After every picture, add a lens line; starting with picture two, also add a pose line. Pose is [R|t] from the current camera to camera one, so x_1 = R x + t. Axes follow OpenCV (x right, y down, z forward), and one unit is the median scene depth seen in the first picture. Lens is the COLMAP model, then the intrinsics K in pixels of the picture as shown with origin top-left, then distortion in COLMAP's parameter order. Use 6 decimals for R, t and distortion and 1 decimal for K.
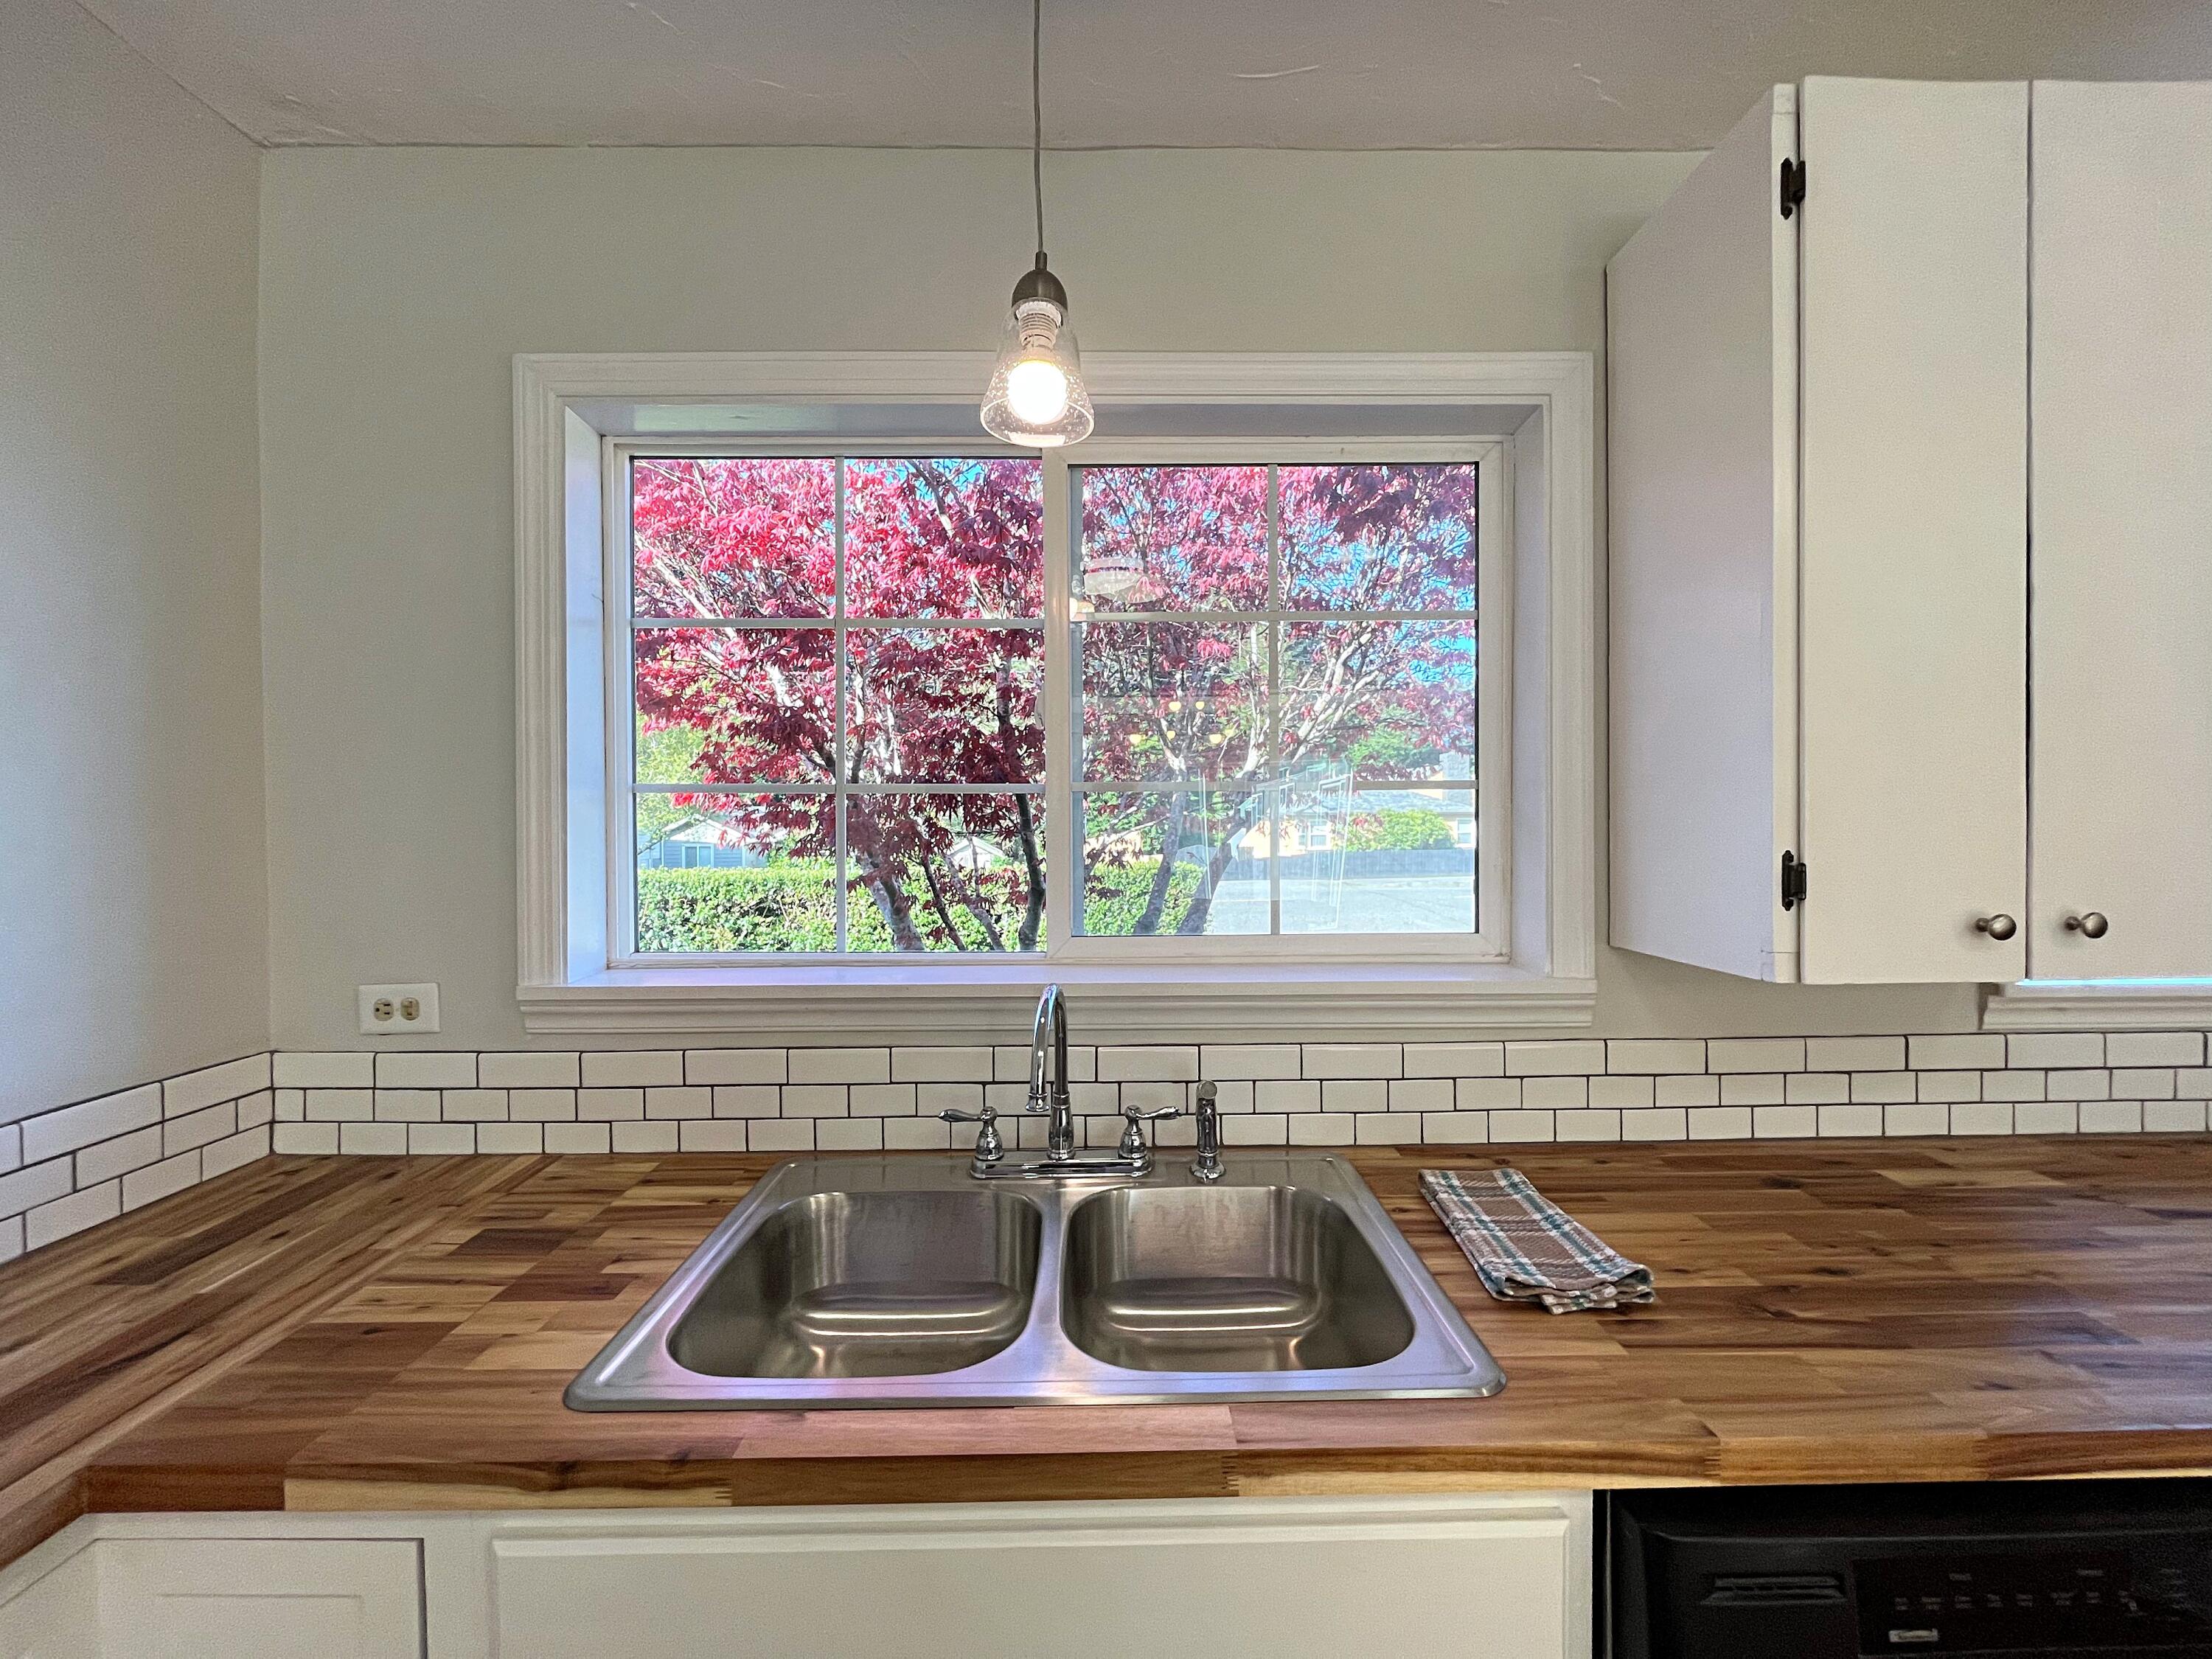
lens RADIAL K [[891.7, 0, 1106.0], [0, 891.7, 829.5], [0, 0, 1]] dist [-0.001524, -0.000180]
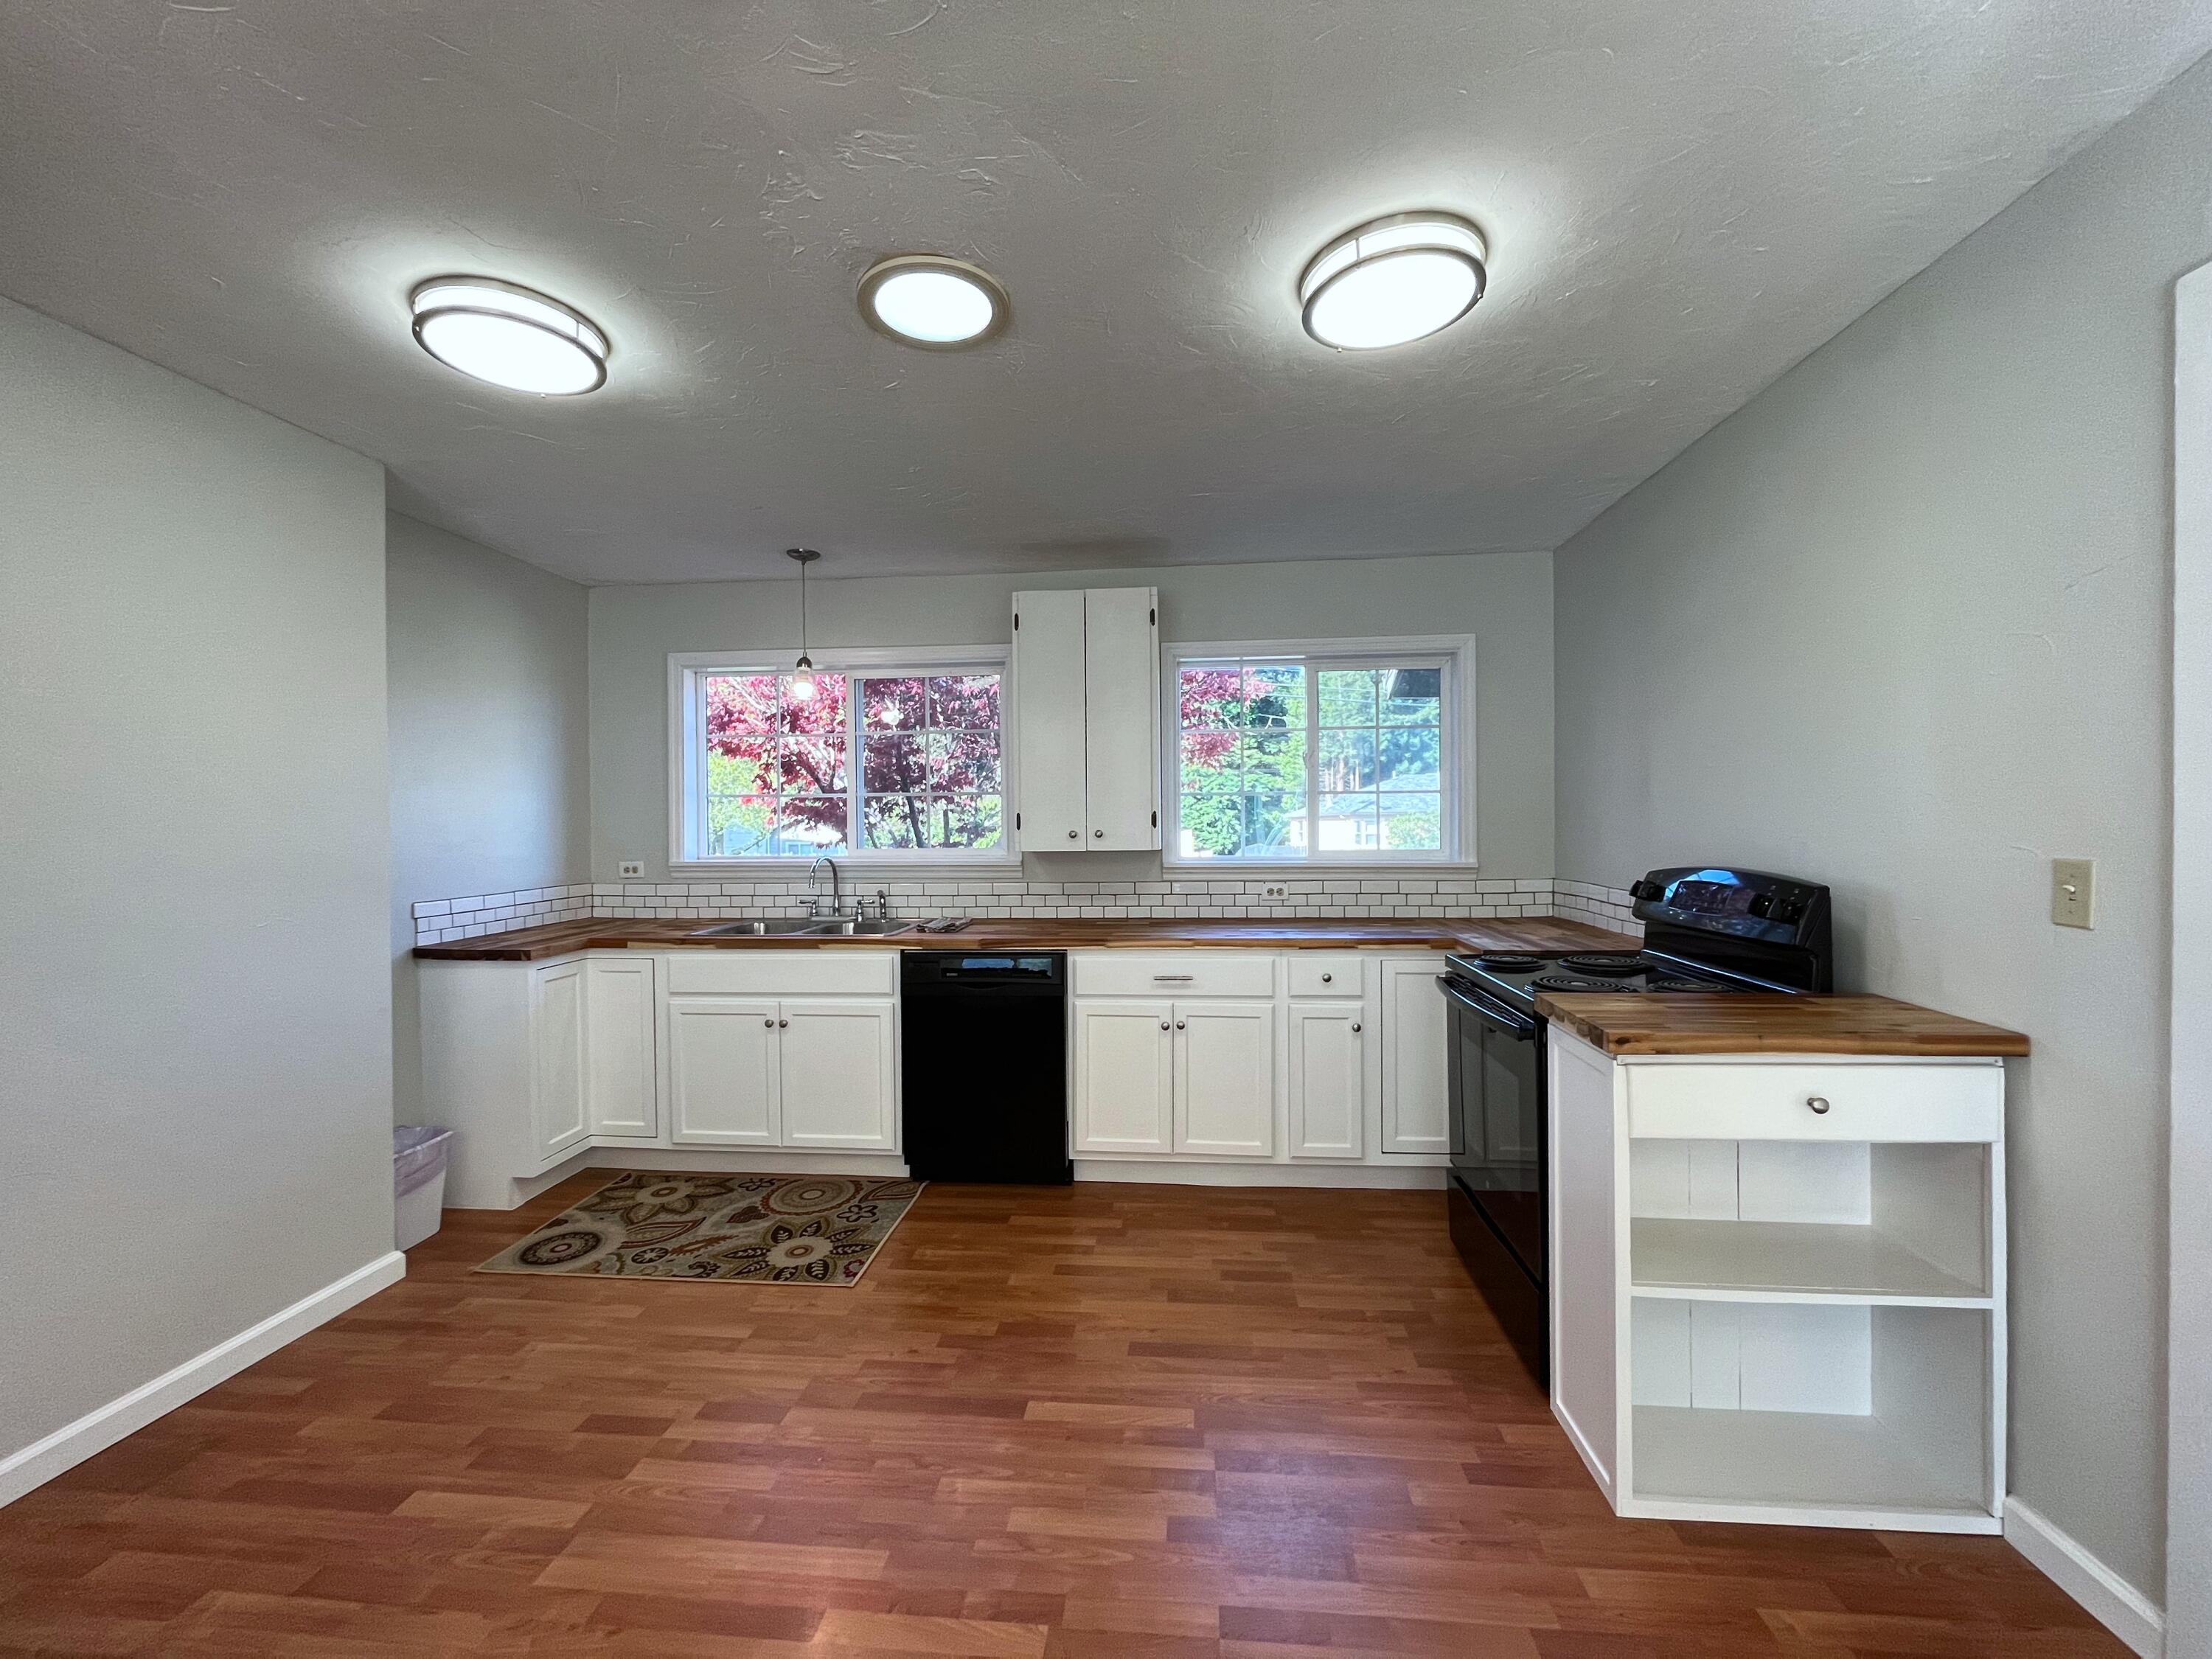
lens RADIAL K [[893.3, 0, 1108.0], [0, 893.3, 826.0], [0, 0, 1]] dist [-0.000033, 0.000020]
pose [[0.994821, -0.001268, -0.101635, 1.117809], [0.000577, 0.999976, -0.006831, 0.075481], [0.101641, 0.006737, 0.994798, -1.844370]]
